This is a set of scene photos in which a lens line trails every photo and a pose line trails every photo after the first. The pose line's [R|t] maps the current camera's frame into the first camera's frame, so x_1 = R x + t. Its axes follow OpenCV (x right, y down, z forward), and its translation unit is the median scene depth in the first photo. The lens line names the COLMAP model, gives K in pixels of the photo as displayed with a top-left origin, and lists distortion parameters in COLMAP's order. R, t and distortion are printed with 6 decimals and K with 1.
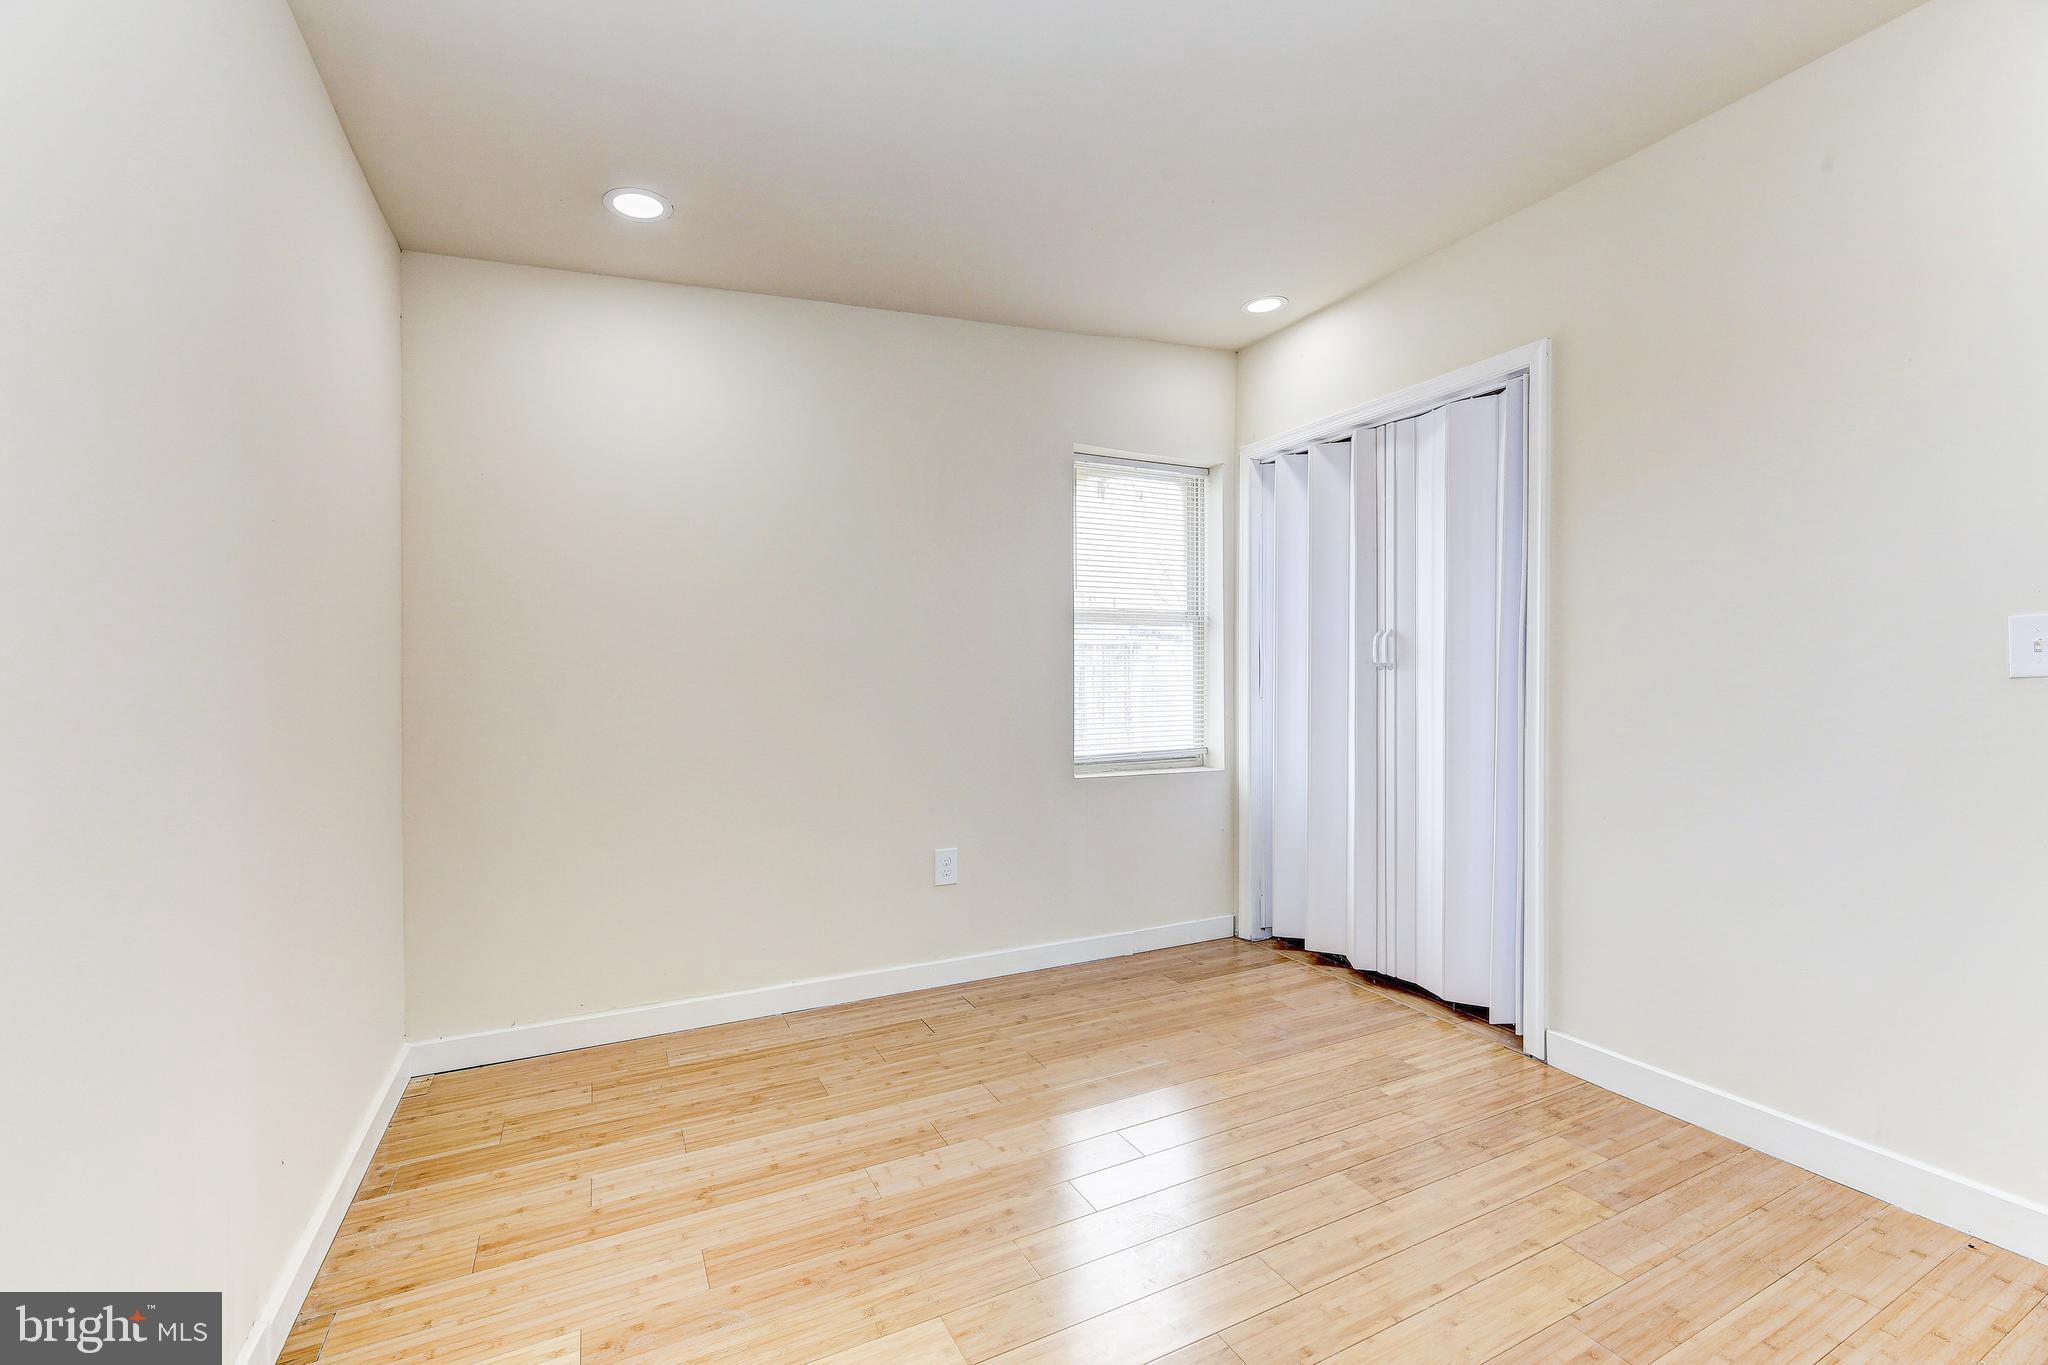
lens RADIAL K [[881.1, 0, 1007.8], [0, 881.1, 676.7], [0, 0, 1]] dist [0.000384, -0.002703]
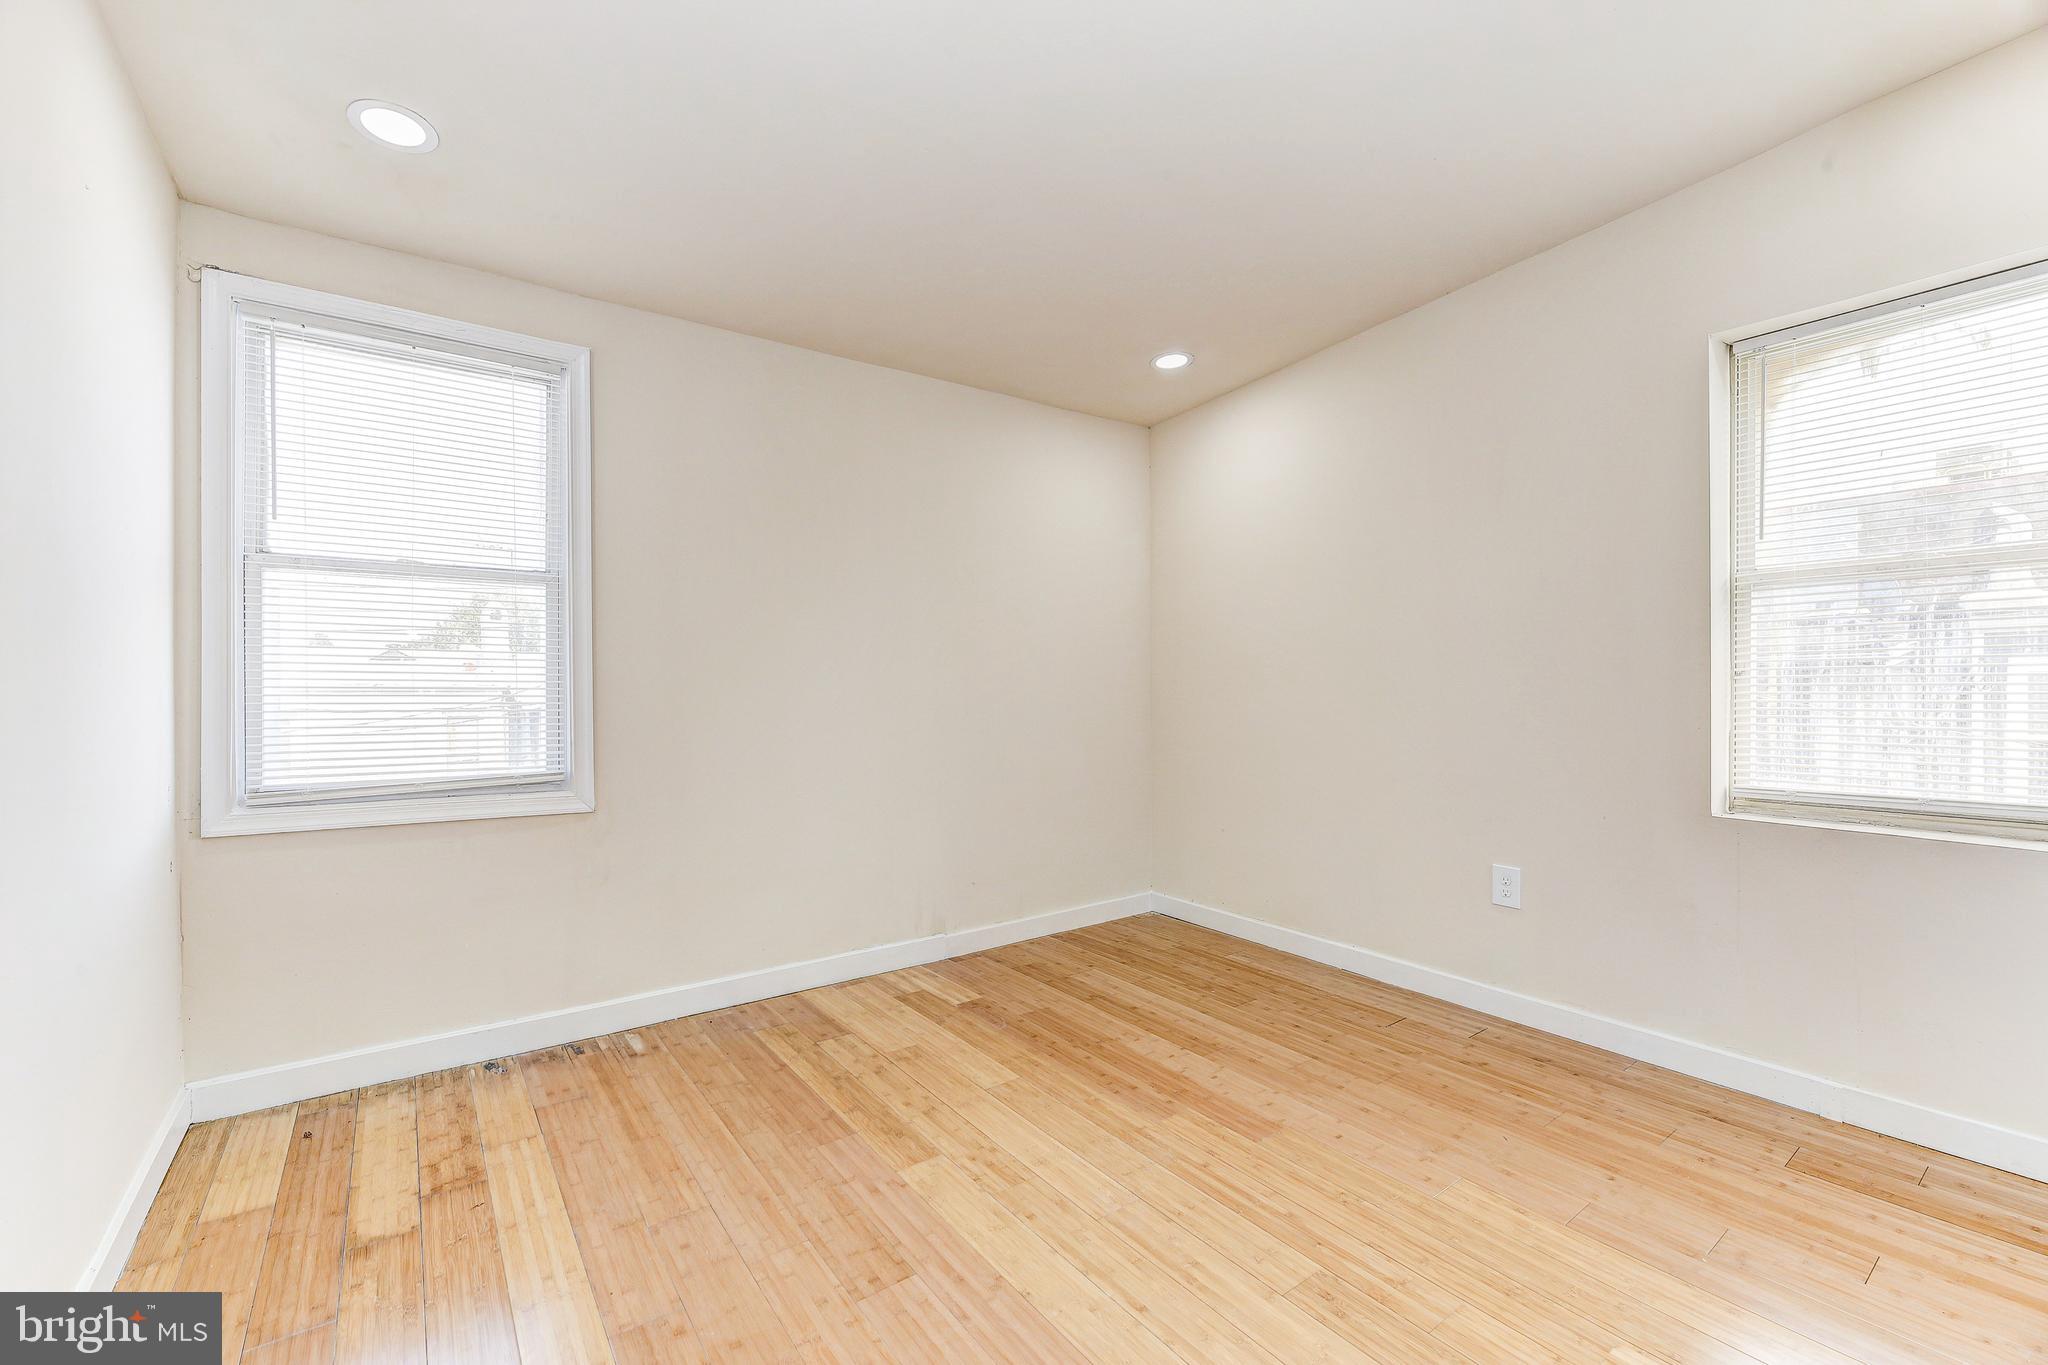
lens RADIAL K [[881.1, 0, 1006.1], [0, 881.1, 686.6], [0, 0, 1]] dist [0.000384, -0.002703]
pose [[0.125613, 0.008344, -0.992044, 1.007328], [0.007208, 0.999931, 0.009323, 0.002321], [0.992053, -0.008321, 0.125544, 0.523055]]
